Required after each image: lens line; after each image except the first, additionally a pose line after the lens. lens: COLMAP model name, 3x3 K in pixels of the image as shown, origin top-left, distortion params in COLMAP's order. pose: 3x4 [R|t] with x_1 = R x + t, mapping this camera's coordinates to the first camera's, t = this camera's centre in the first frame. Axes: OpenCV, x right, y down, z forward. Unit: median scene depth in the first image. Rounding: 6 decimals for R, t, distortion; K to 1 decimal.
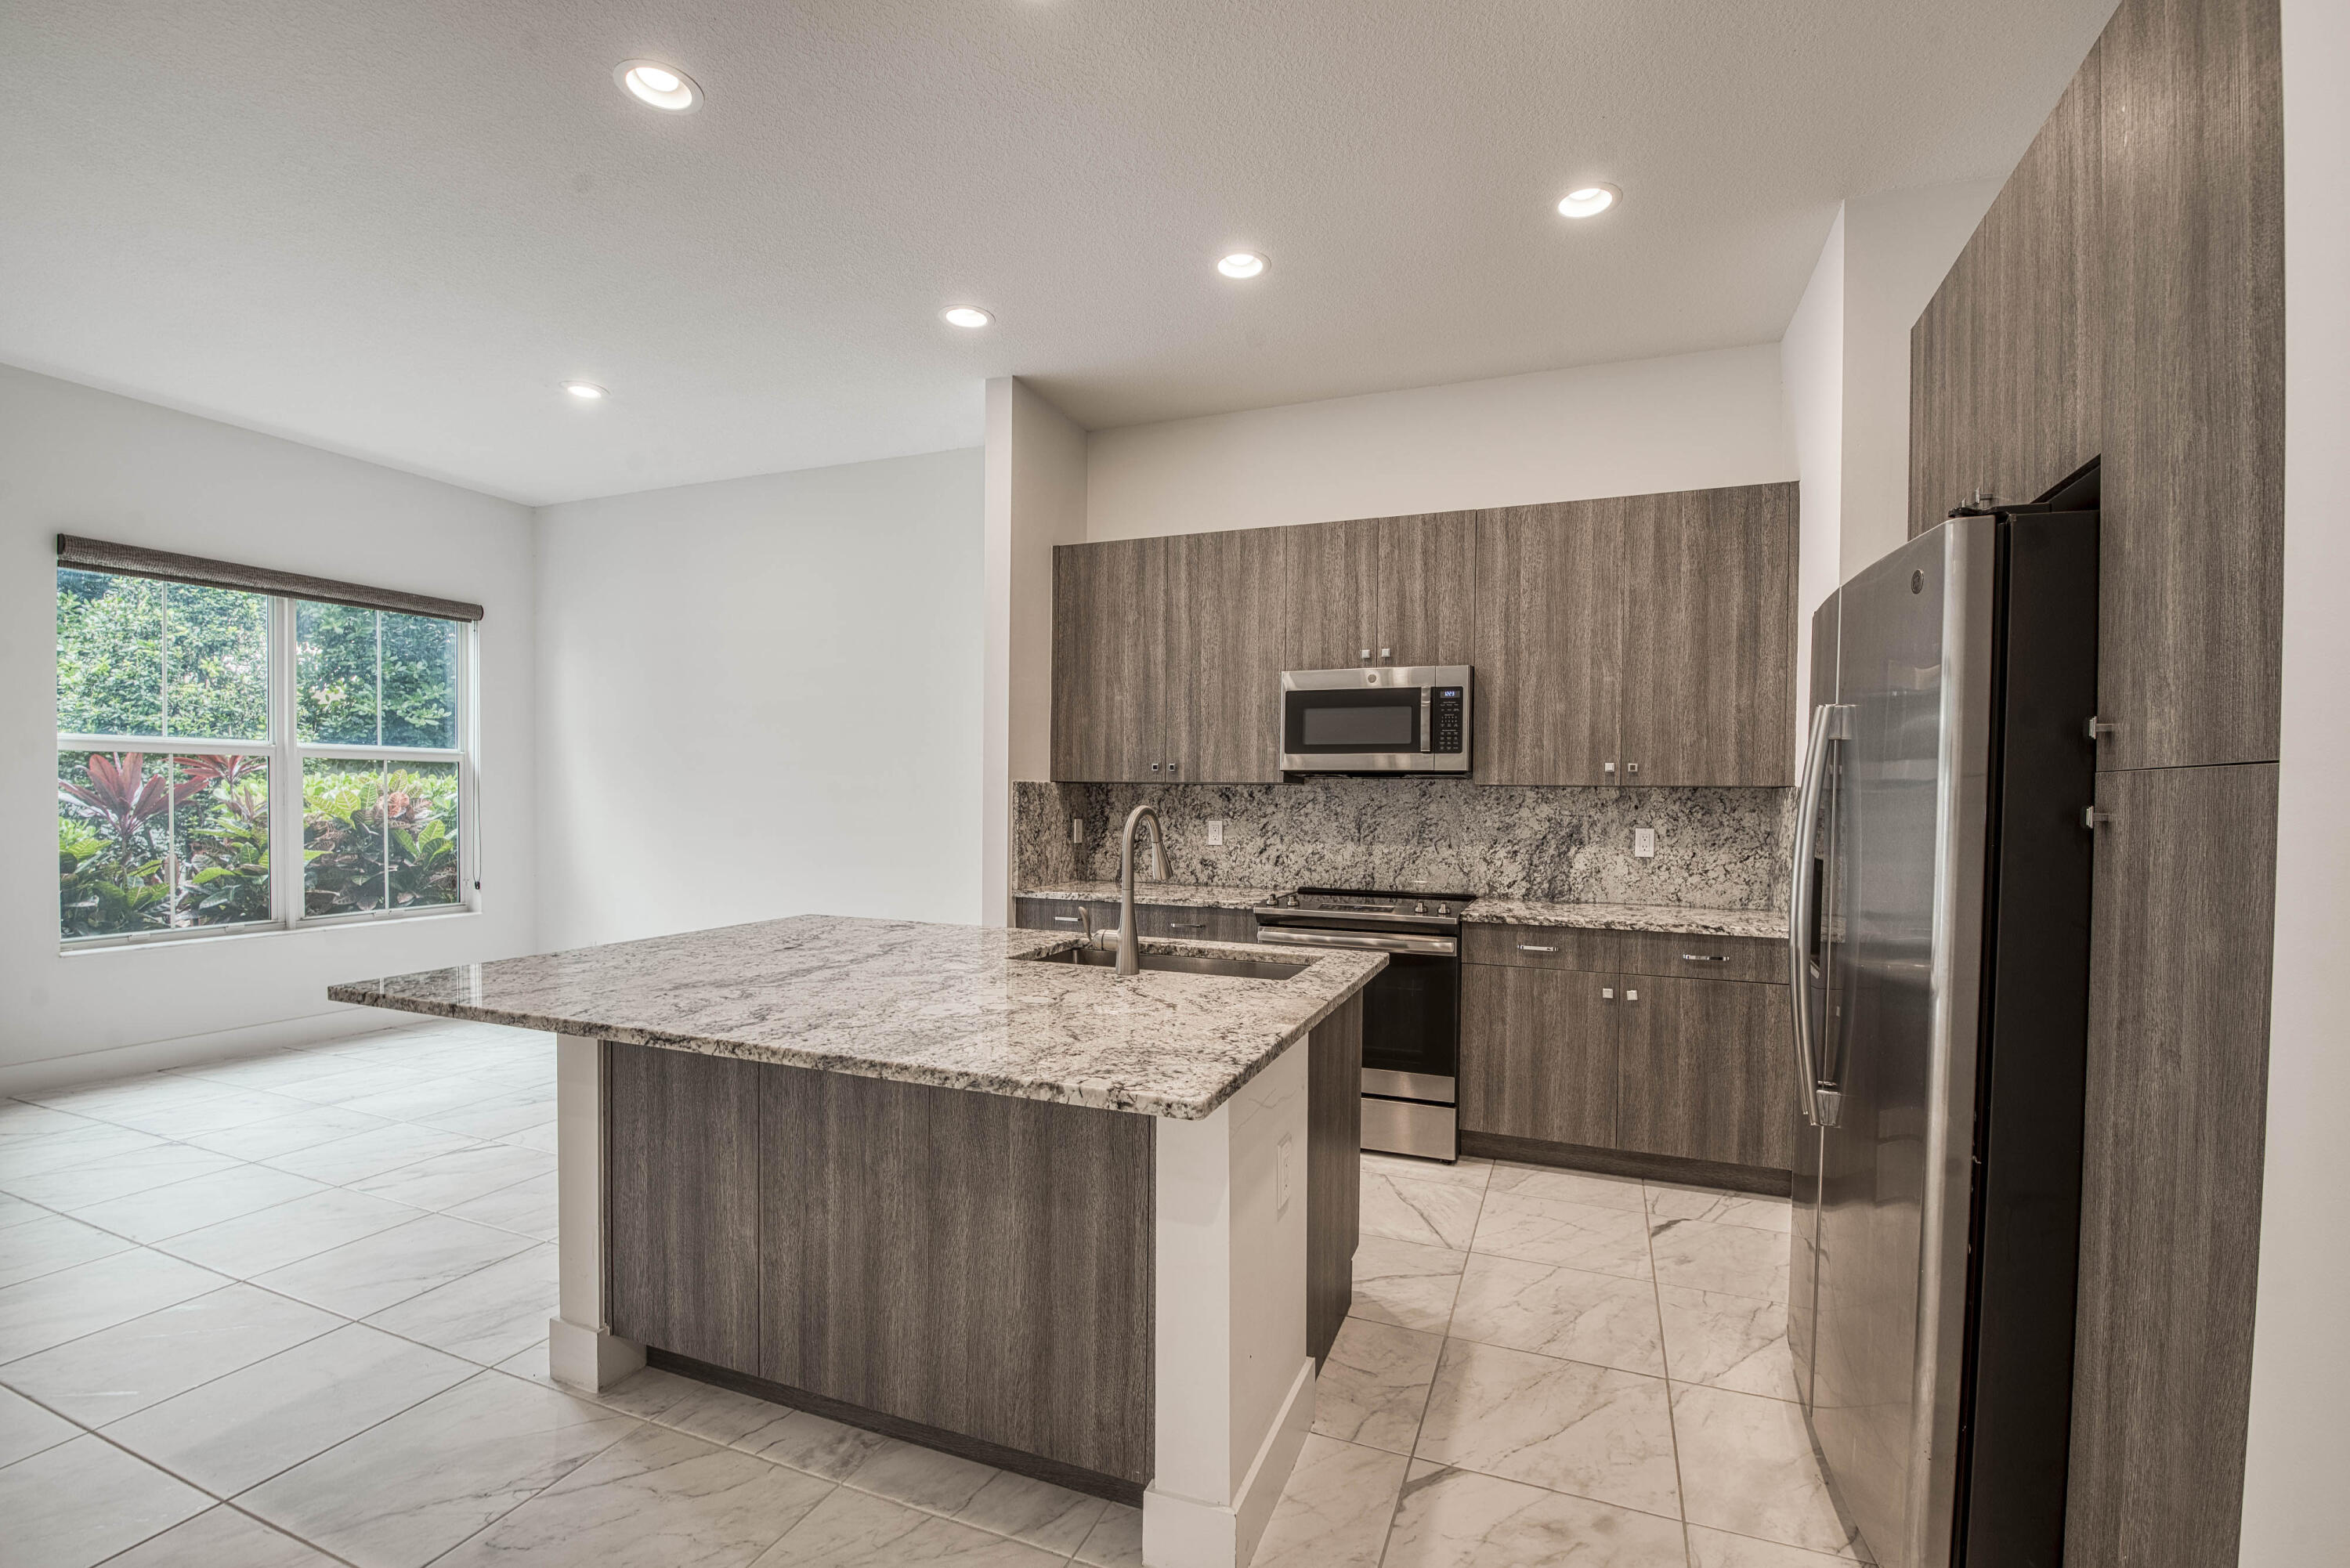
lens RADIAL K [[1011.3, 0, 1202.9], [0, 1011.3, 814.4], [0, 0, 1]] dist [-0.005152, -0.008407]
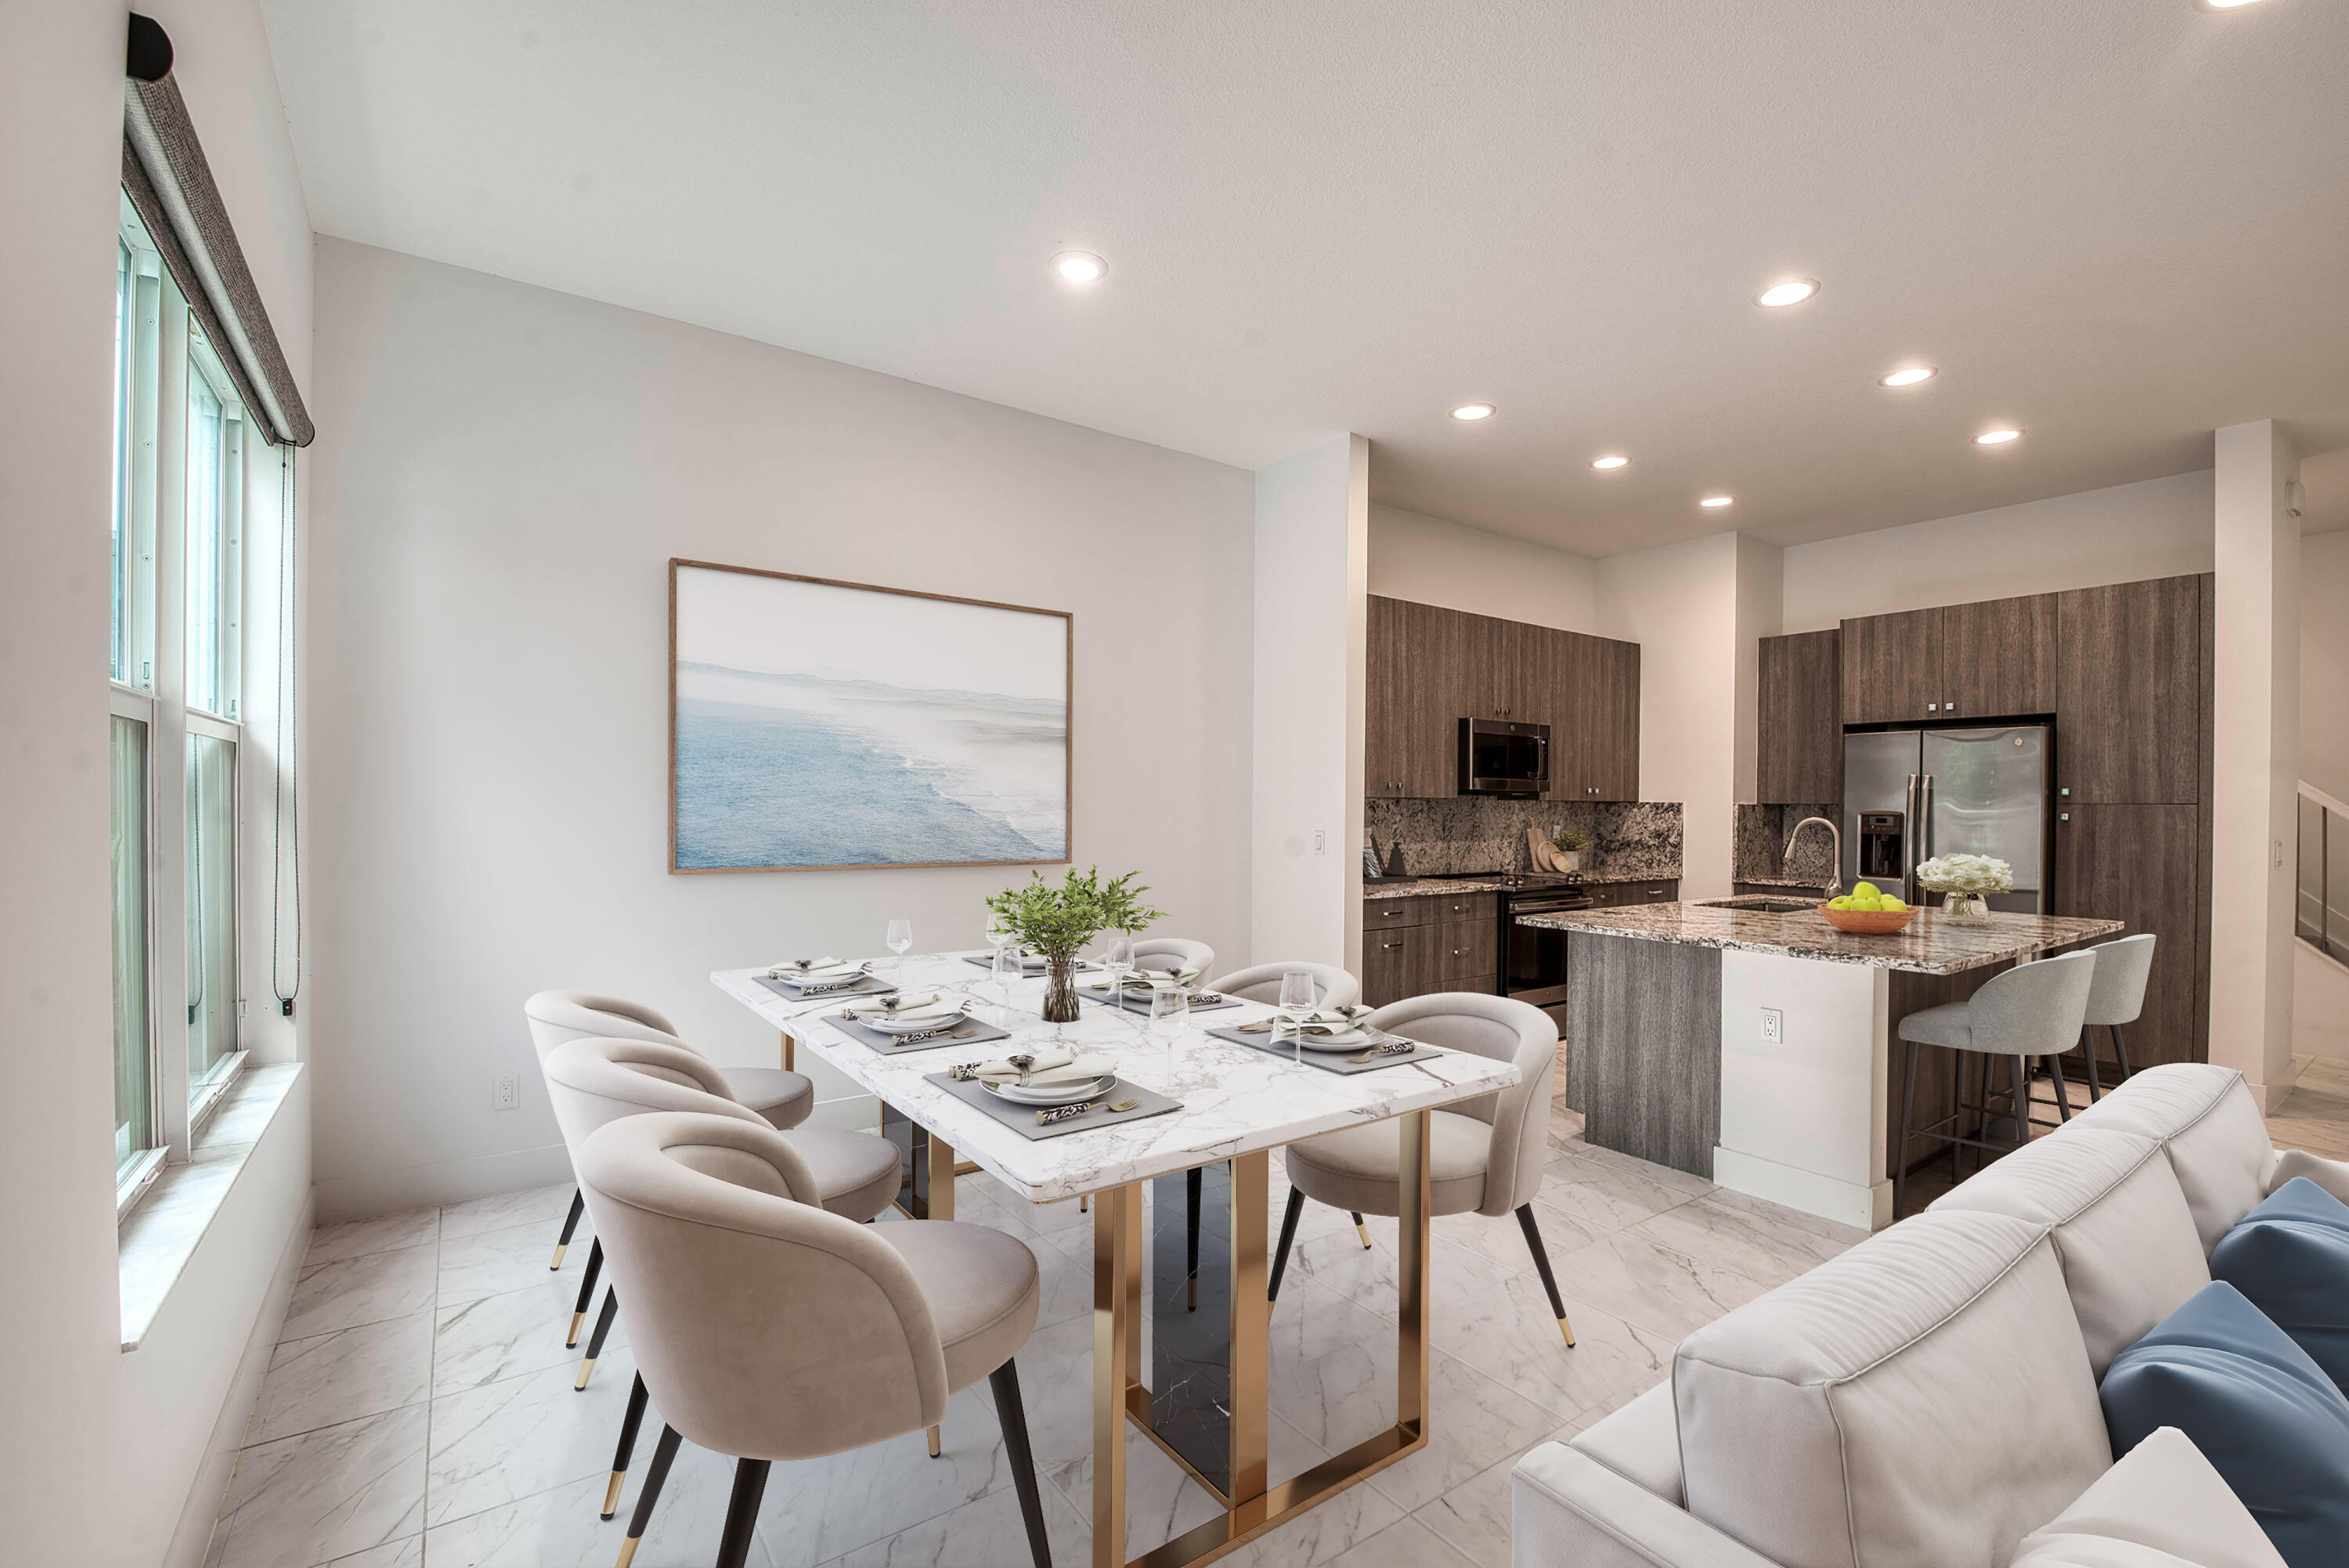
lens RADIAL K [[1010.8, 0, 1203.9], [0, 1010.8, 815.2], [0, 0, 1]] dist [-0.005152, -0.008407]
pose [[0.540596, -0.014775, 0.841152, -1.241680], [0.013573, 0.999869, 0.008840, -0.024912], [-0.841173, 0.006638, 0.540726, 0.545003]]
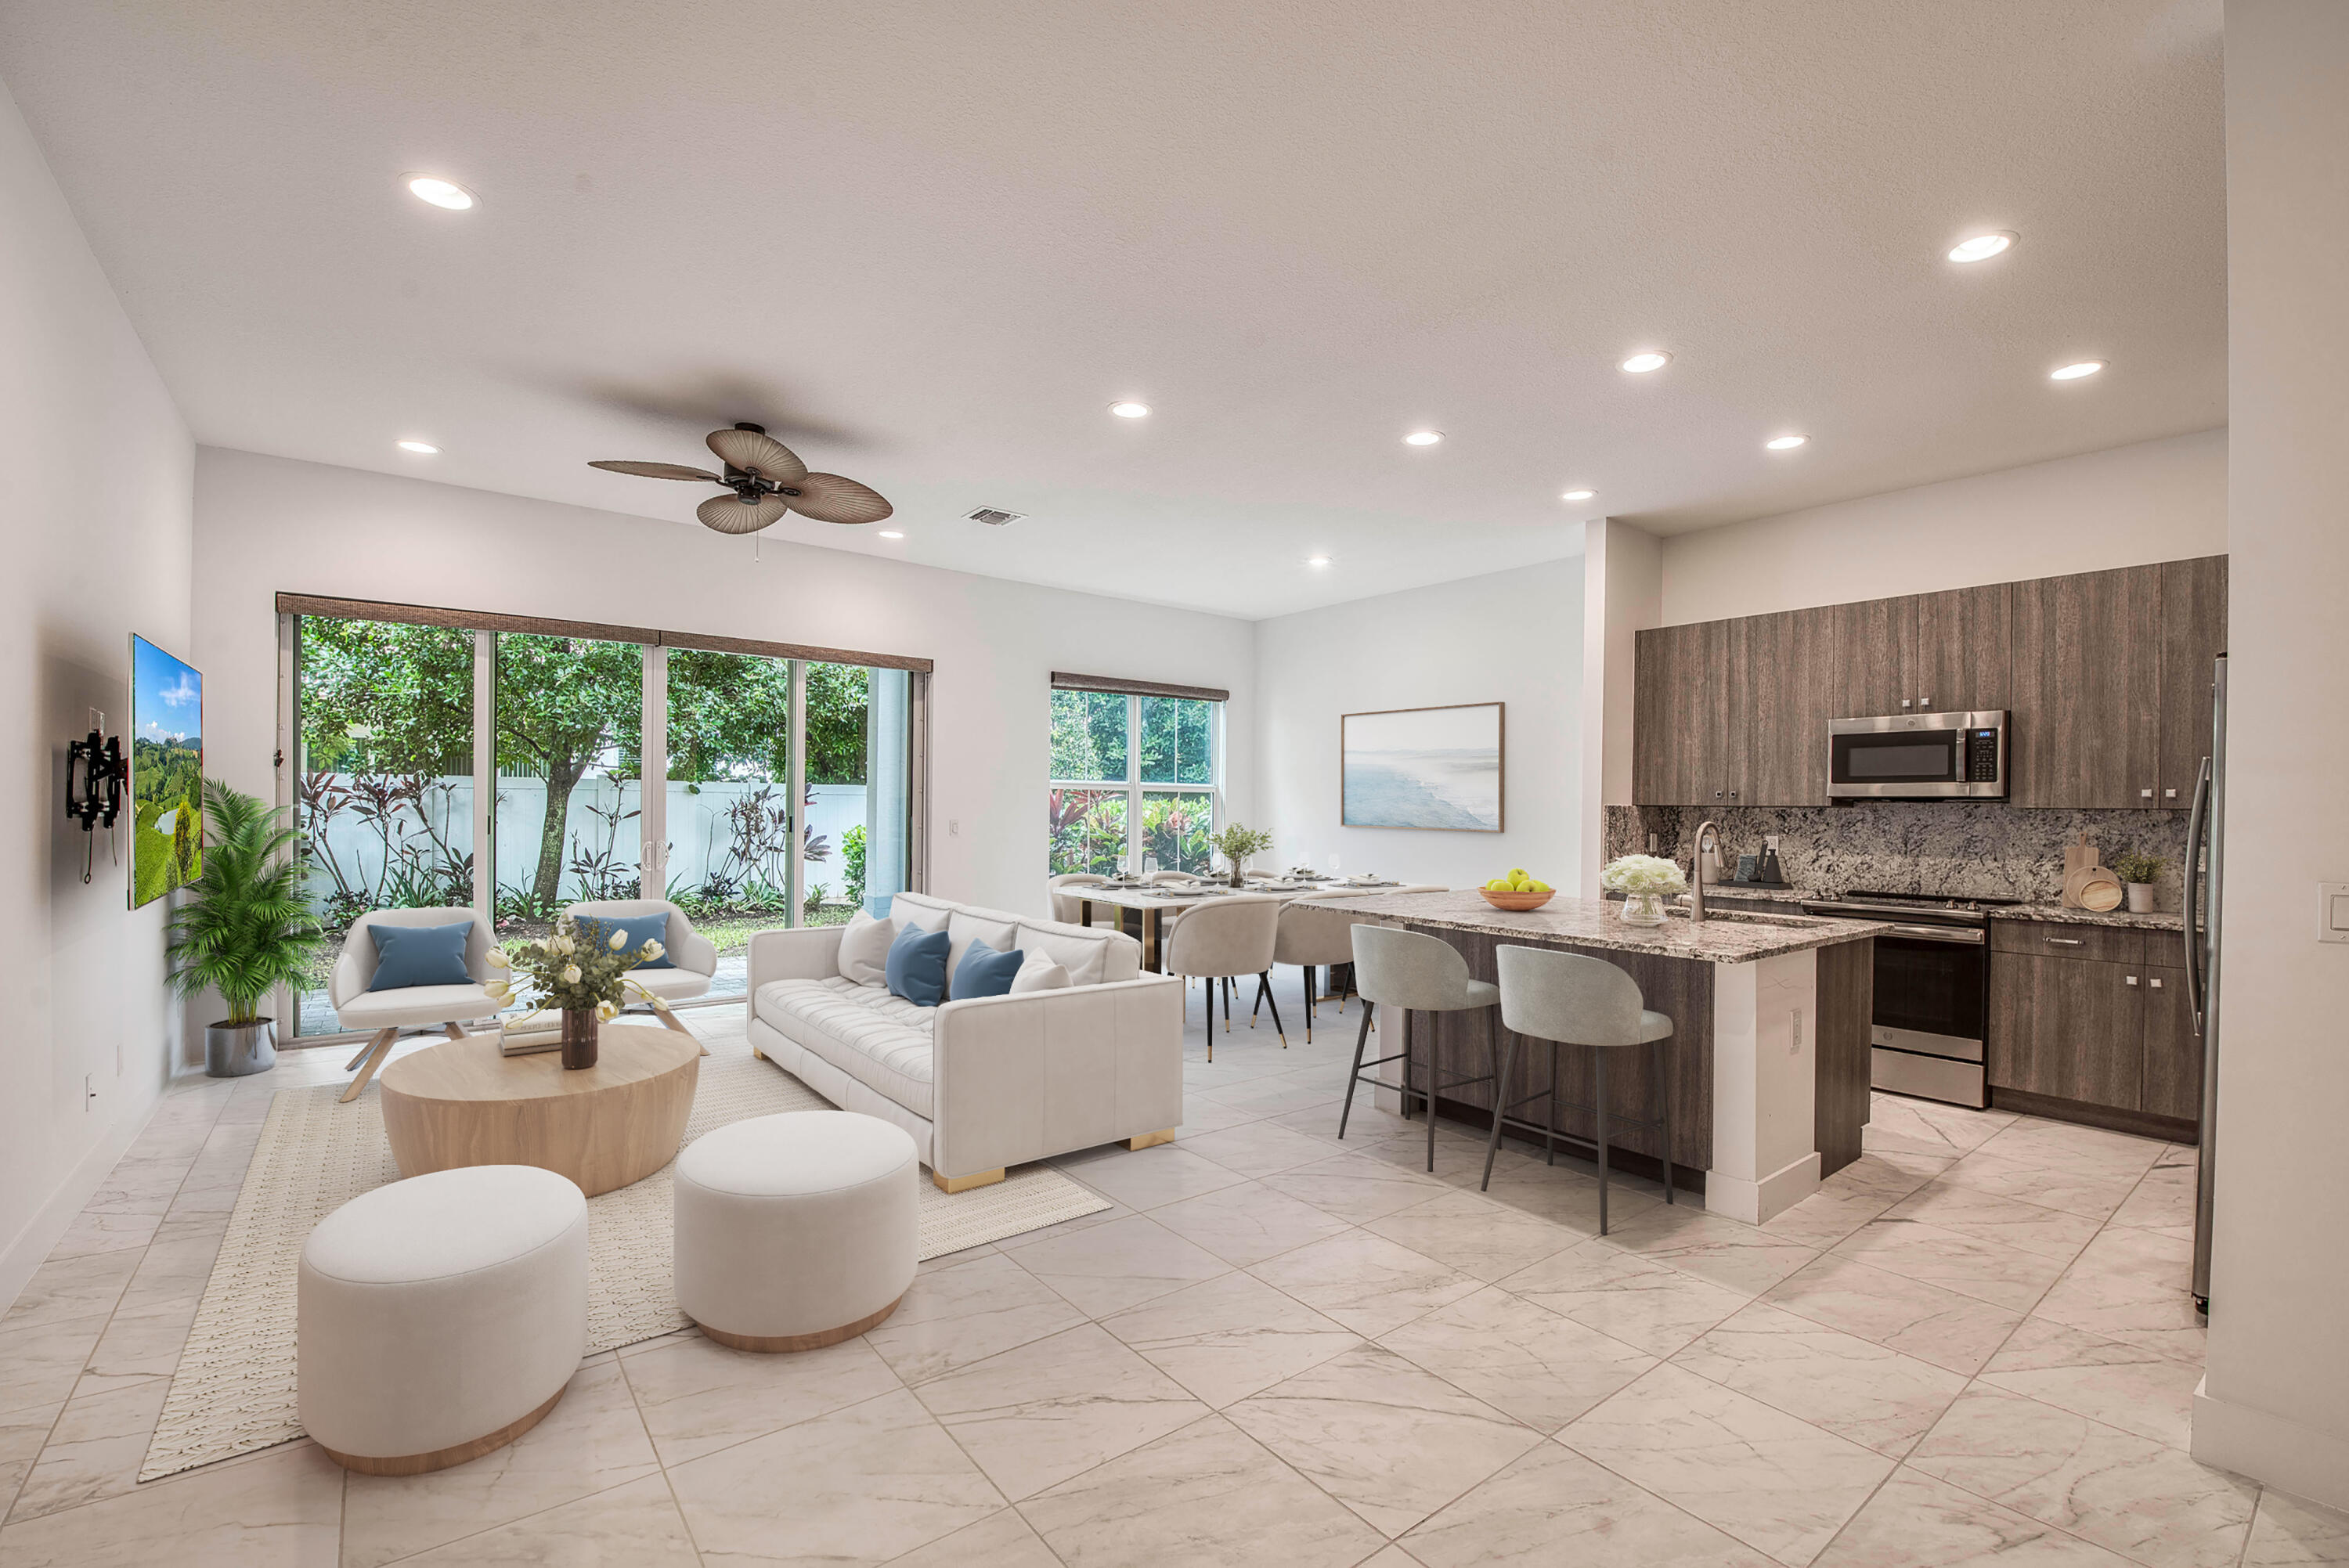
lens RADIAL K [[1010.8, 0, 1201.5], [0, 1010.8, 815.3], [0, 0, 1]] dist [-0.005152, -0.008407]
pose [[0.865070, 0.003168, -0.501641, 0.029989], [-0.012589, 0.999802, -0.015396, 0.009689], [0.501493, 0.019633, 0.864939, -0.489324]]
